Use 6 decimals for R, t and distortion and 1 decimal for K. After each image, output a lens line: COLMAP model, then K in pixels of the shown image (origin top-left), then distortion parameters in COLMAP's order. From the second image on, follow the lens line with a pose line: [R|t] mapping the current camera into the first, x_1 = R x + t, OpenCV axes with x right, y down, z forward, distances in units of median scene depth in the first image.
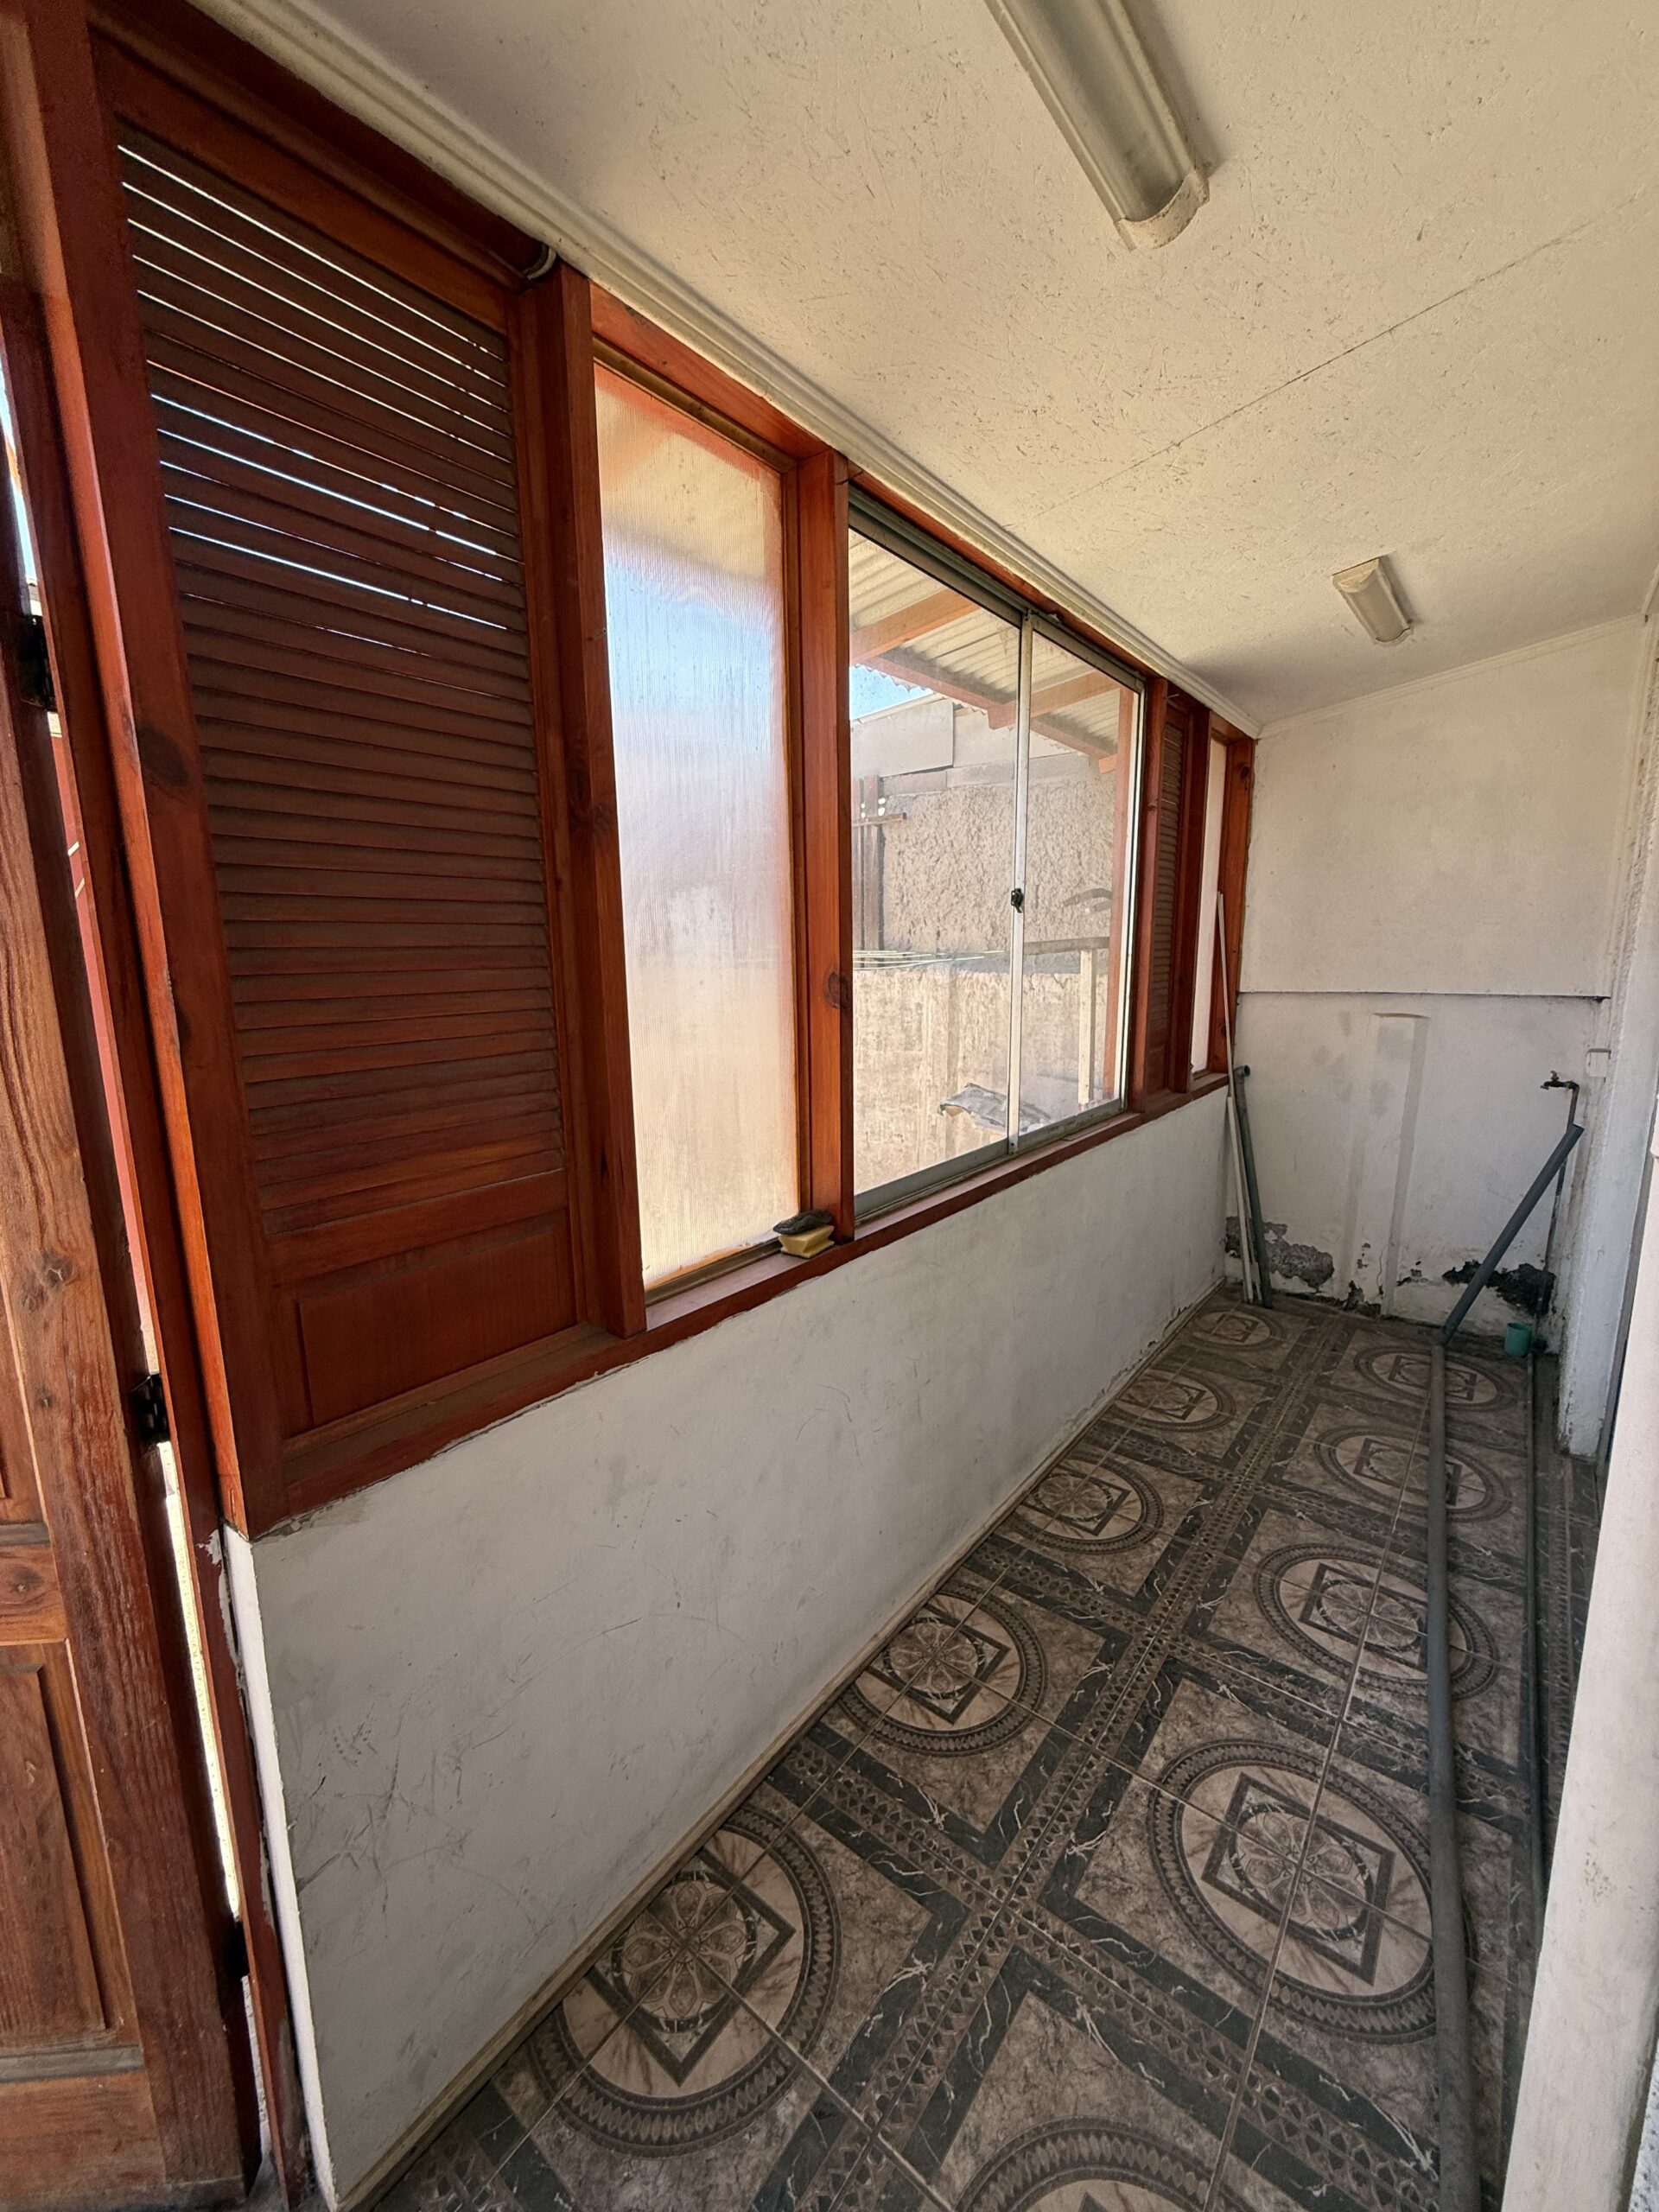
lens RADIAL K [[878.0, 0, 832.5], [0, 878.0, 1104.2], [0, 0, 1]] dist [-0.006454, 0.001205]
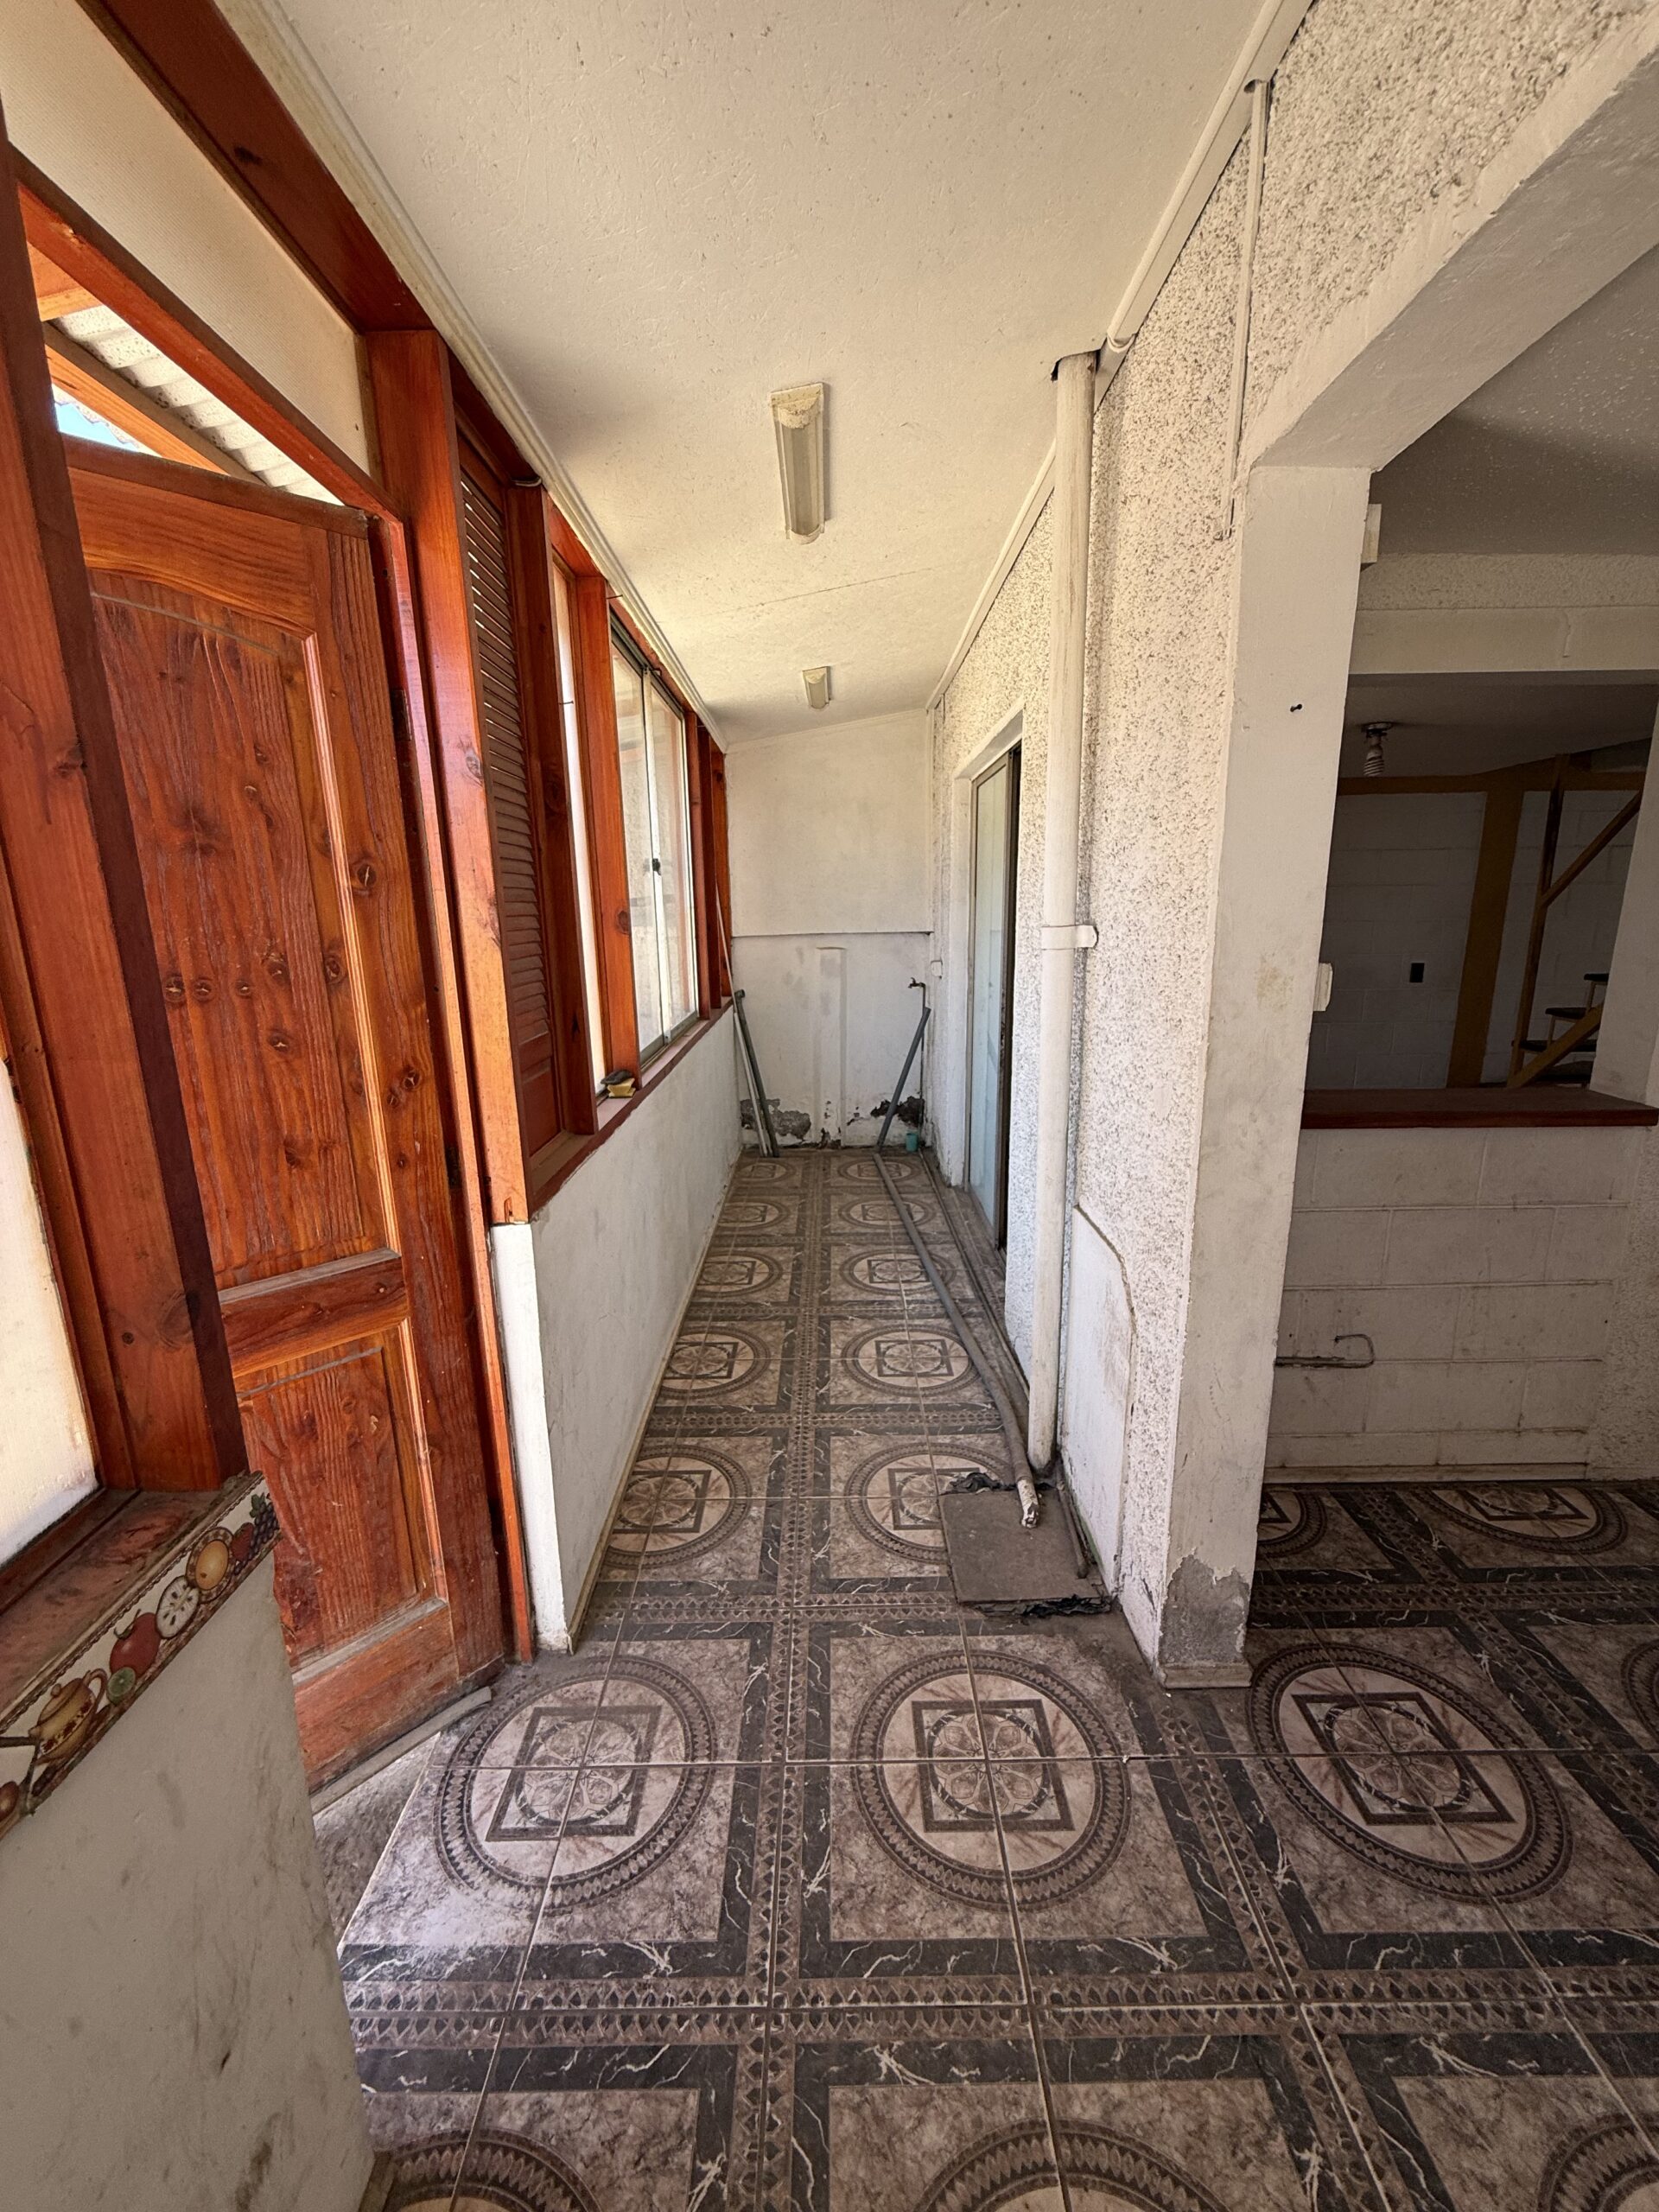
lens RADIAL K [[878.0, 0, 832.3], [0, 878.0, 1106.7], [0, 0, 1]] dist [-0.006454, 0.001205]
pose [[0.778952, -0.141002, 0.611026, -0.454717], [0.117795, 0.989948, 0.078275, 0.073494], [-0.615921, 0.011004, 0.787731, -0.288191]]
